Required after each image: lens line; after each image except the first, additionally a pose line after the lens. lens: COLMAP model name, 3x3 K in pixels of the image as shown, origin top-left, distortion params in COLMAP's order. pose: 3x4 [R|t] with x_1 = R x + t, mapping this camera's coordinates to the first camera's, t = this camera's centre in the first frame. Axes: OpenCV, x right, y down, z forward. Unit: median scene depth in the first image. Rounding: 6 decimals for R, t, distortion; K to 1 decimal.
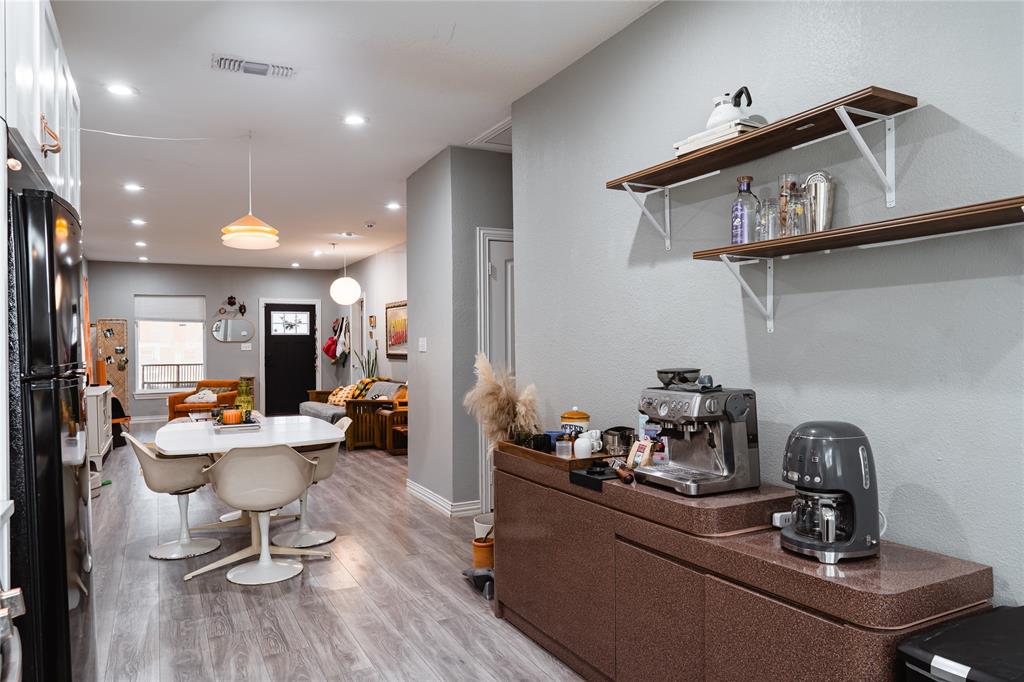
lens RADIAL K [[688.3, 0, 510.2], [0, 688.3, 347.3], [0, 0, 1]] dist [-0.003387, 0.003970]
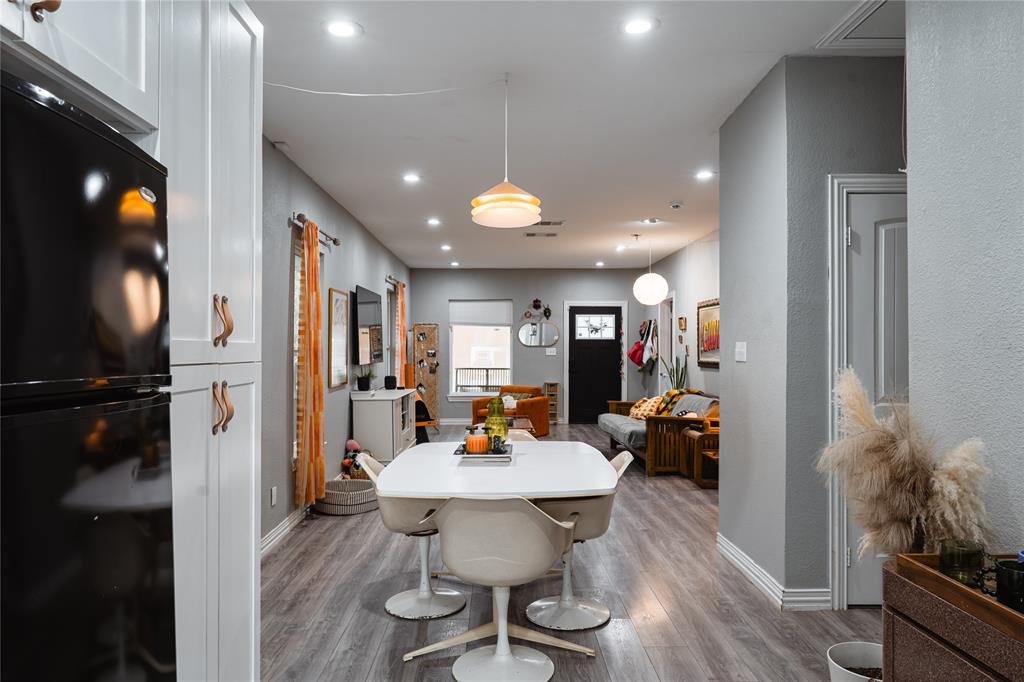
lens RADIAL K [[688.3, 0, 499.3], [0, 688.3, 346.9], [0, 0, 1]] dist [-0.003387, 0.003970]
pose [[0.891737, 0.006404, -0.452509, -0.014428], [-0.010253, 0.999929, -0.006054, -0.000926], [0.452438, 0.010038, 0.891739, 0.132637]]
